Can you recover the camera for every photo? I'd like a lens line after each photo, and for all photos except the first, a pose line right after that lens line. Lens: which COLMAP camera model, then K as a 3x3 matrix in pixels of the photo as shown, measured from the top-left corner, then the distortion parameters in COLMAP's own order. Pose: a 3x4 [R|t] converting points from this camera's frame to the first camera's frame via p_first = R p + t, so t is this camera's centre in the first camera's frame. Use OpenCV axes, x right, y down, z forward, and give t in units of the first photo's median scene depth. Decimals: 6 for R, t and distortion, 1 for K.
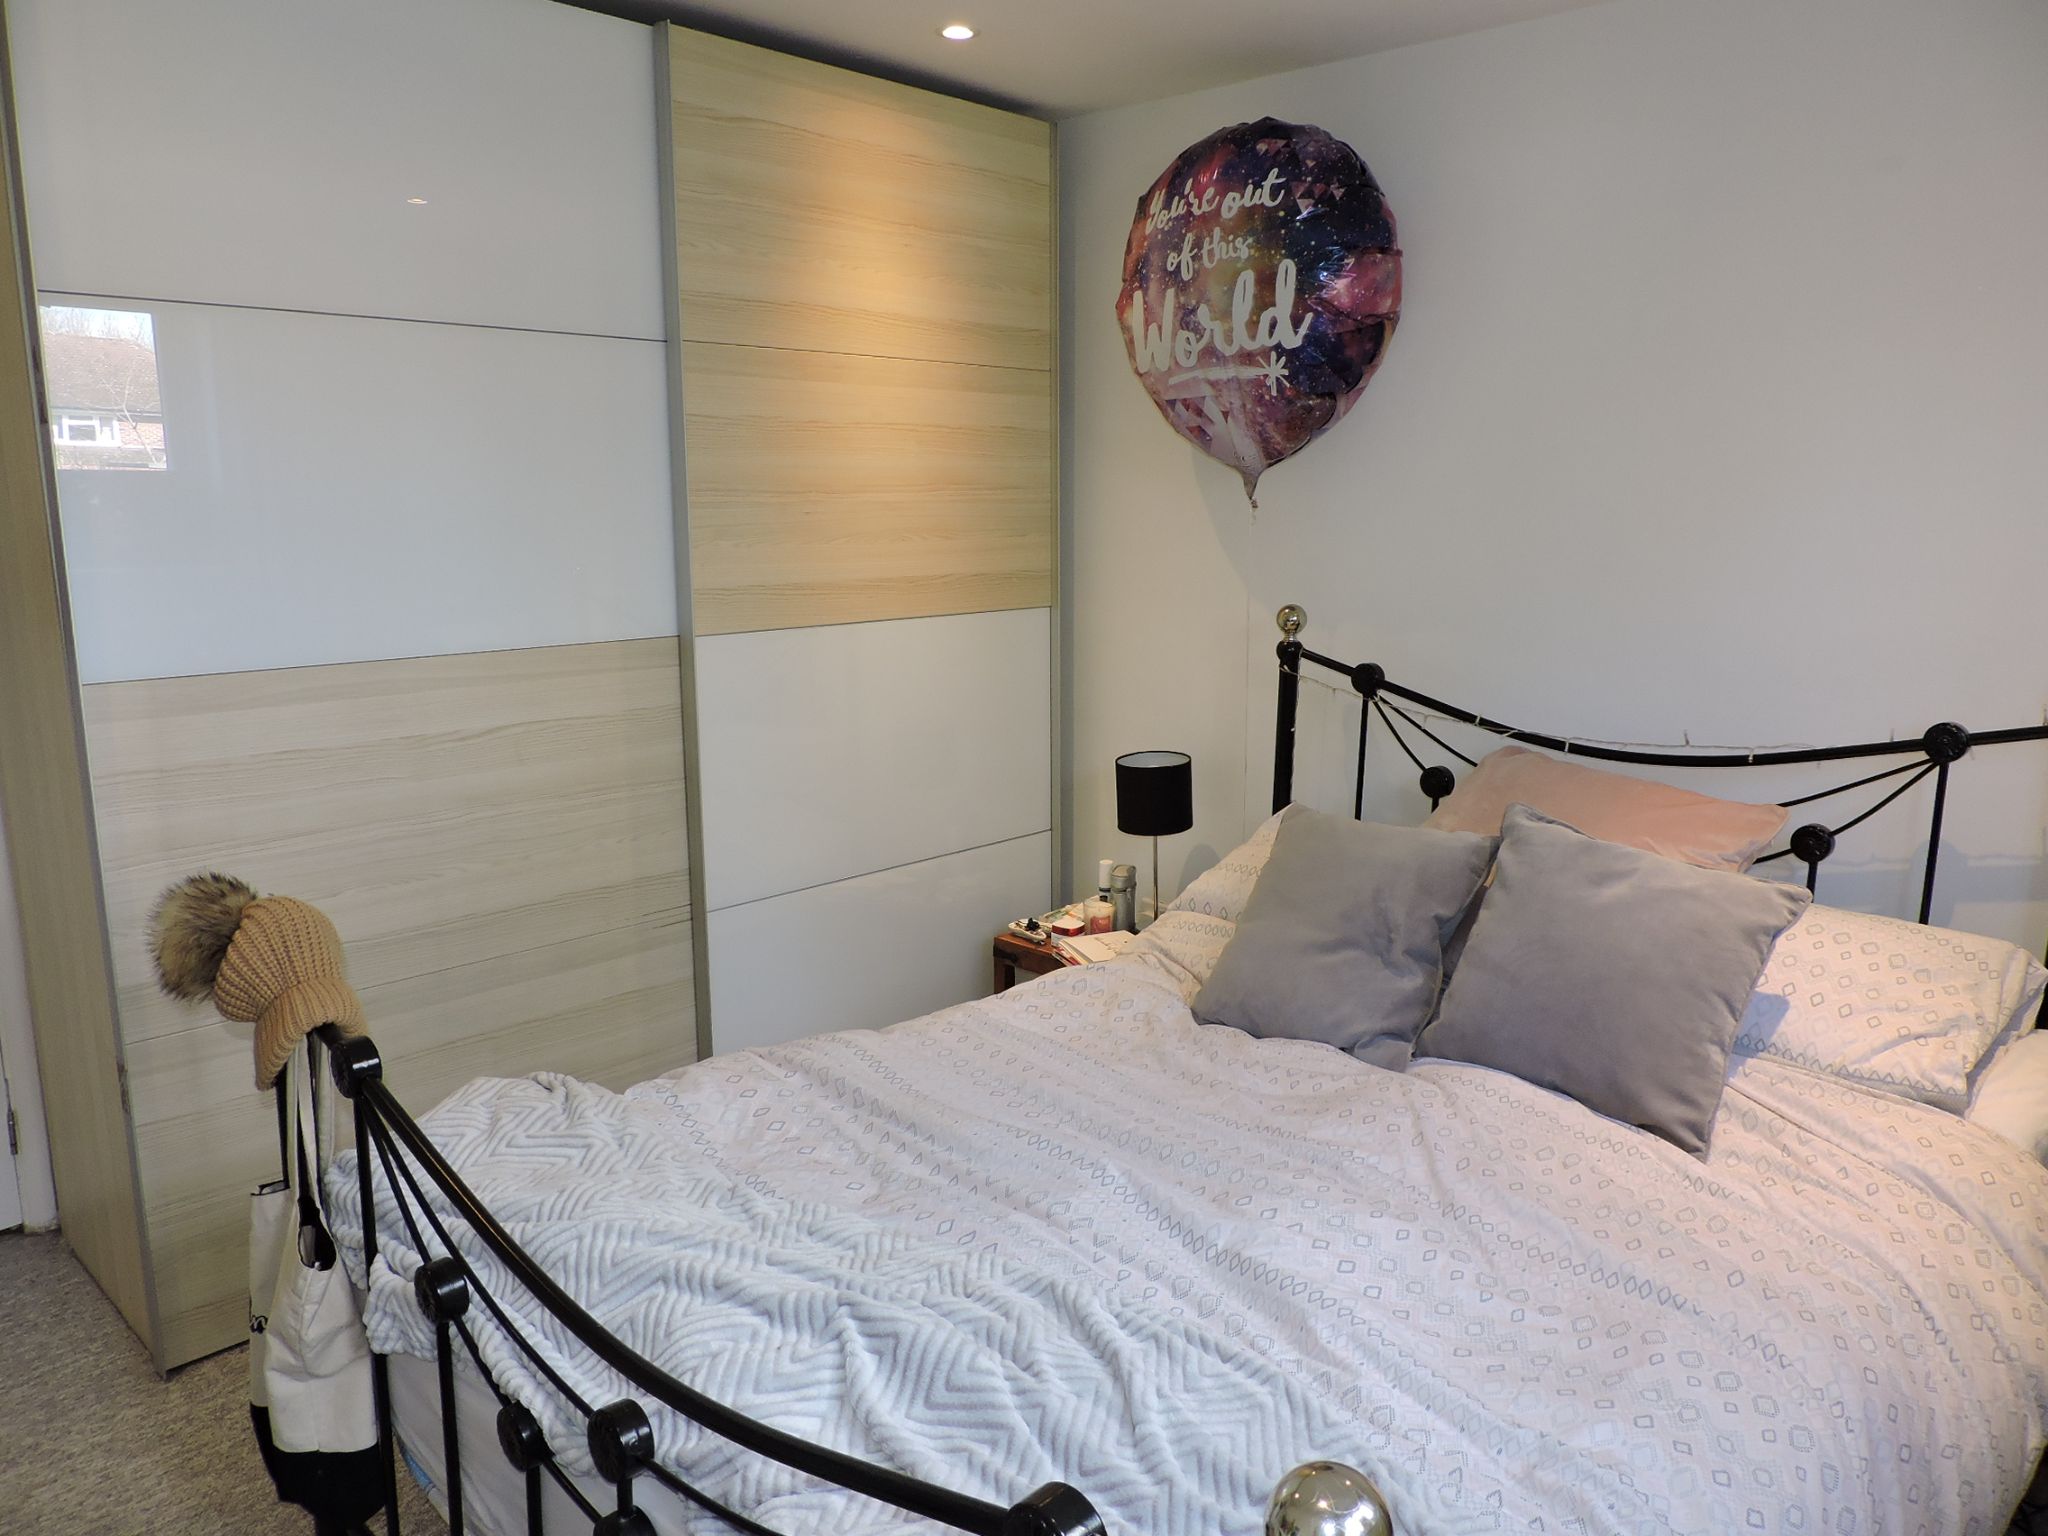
lens RADIAL K [[1459.1, 0, 1023.6], [0, 1459.1, 770.8], [0, 0, 1]] dist [-0.004233, -0.011233]
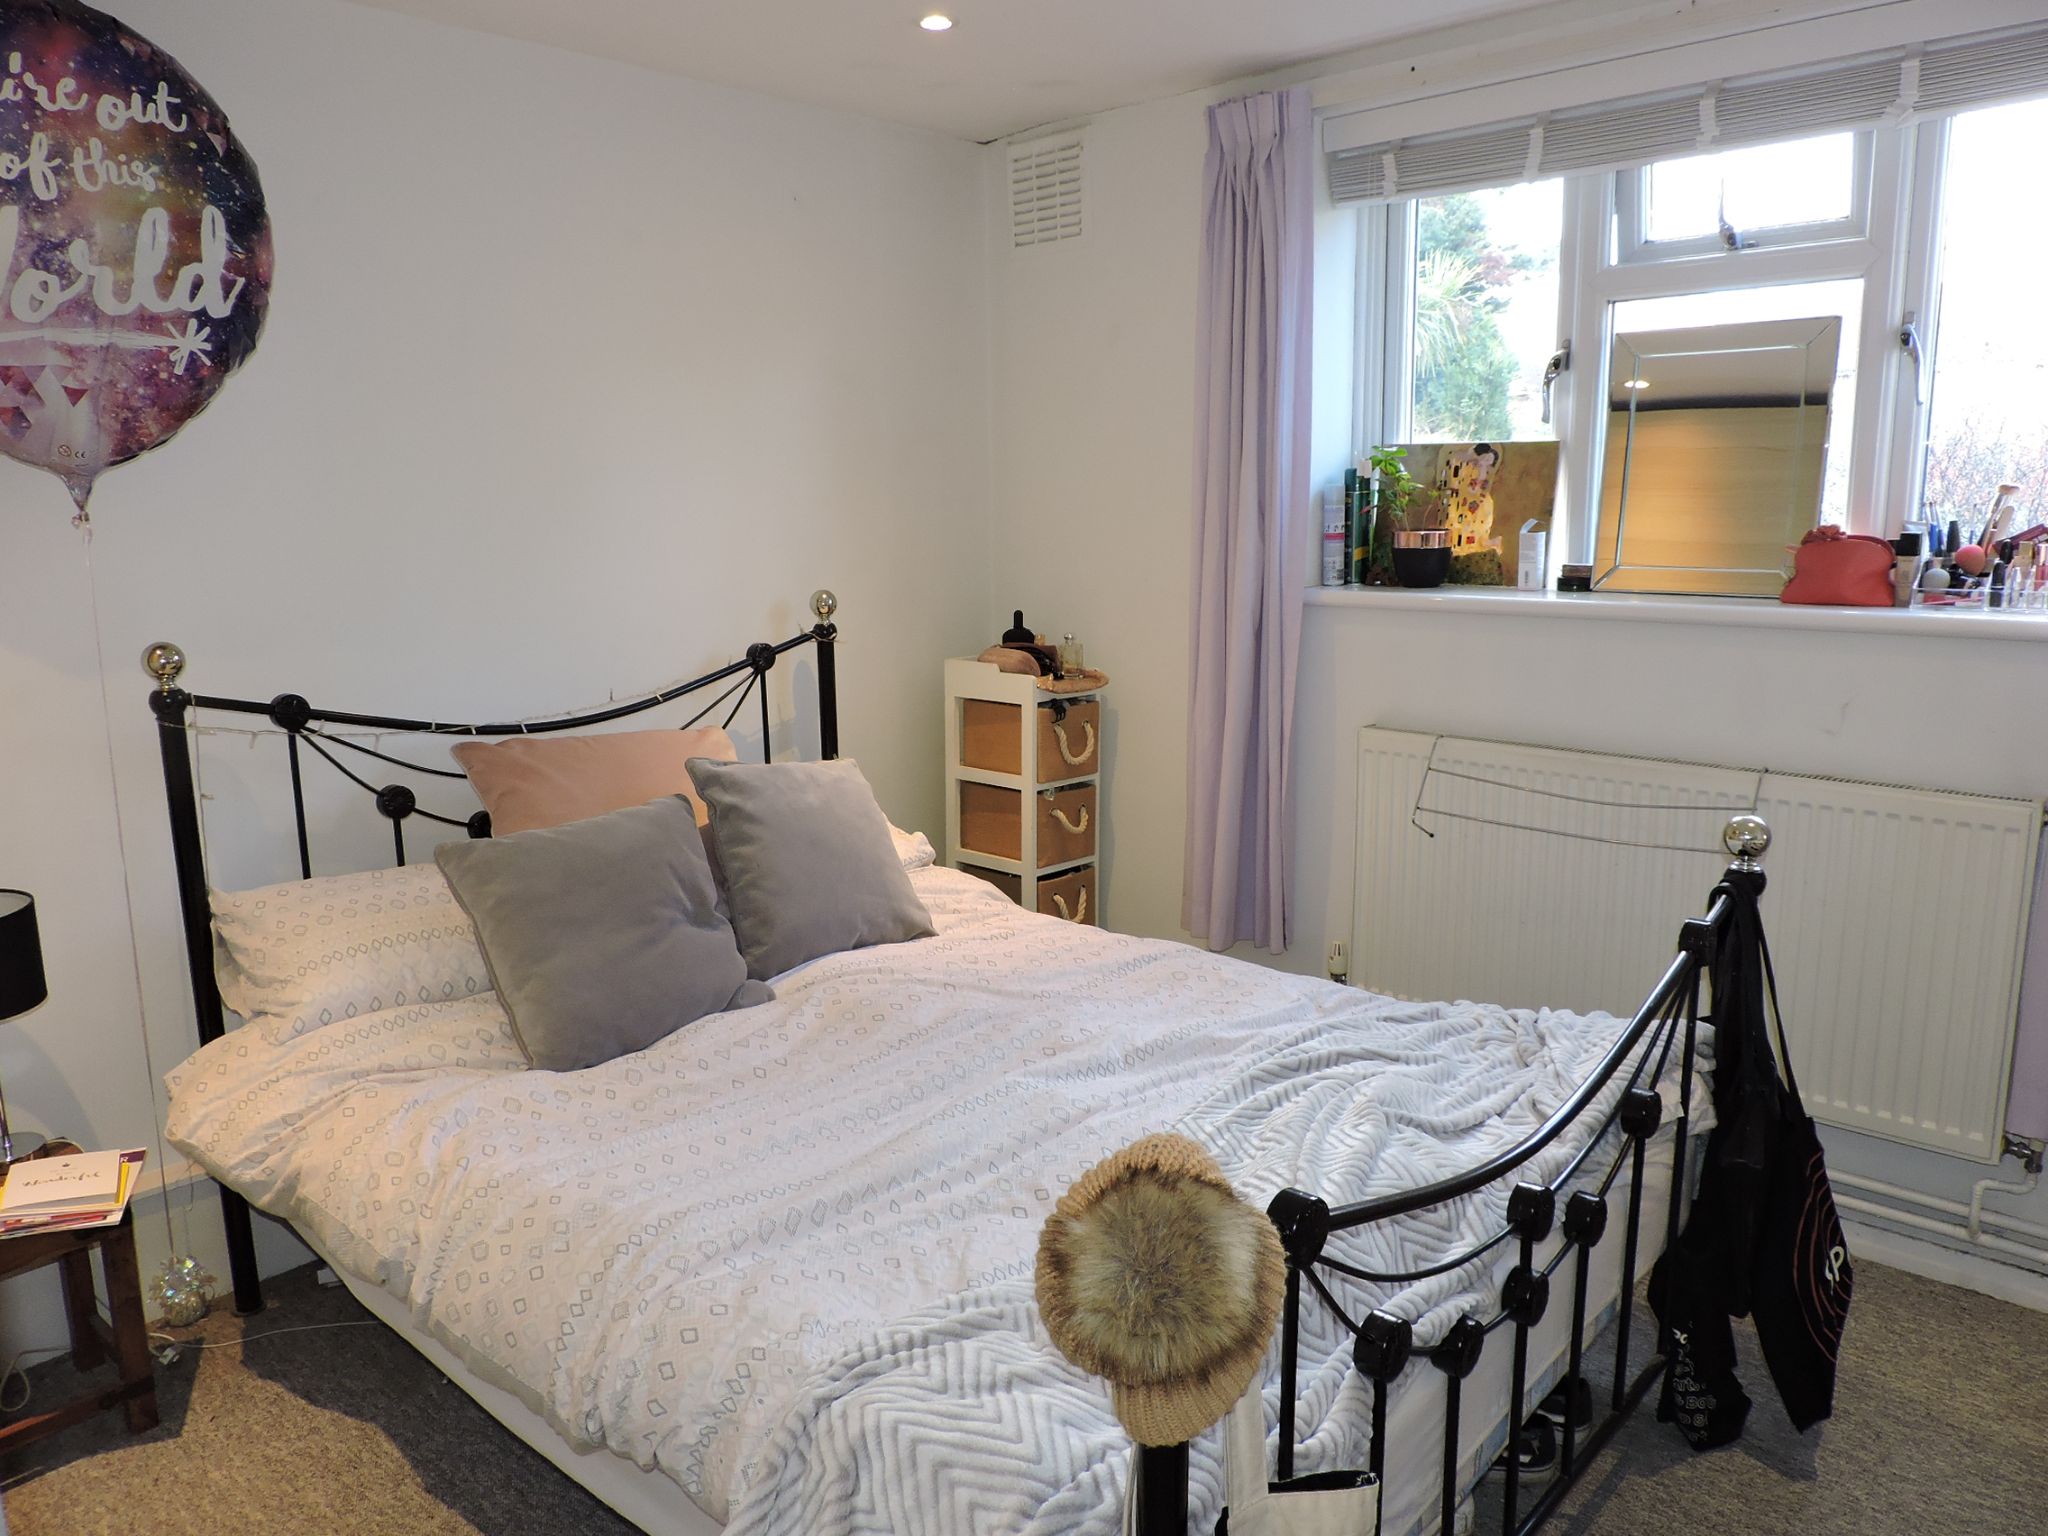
lens RADIAL K [[1459.1, 0, 1024.4], [0, 1459.1, 764.4], [0, 0, 1]] dist [-0.004233, -0.011233]
pose [[-0.027566, -0.198949, 0.979622, -0.648635], [0.198576, 0.959373, 0.200425, -0.124209], [-0.979698, 0.200054, 0.013060, 0.593806]]
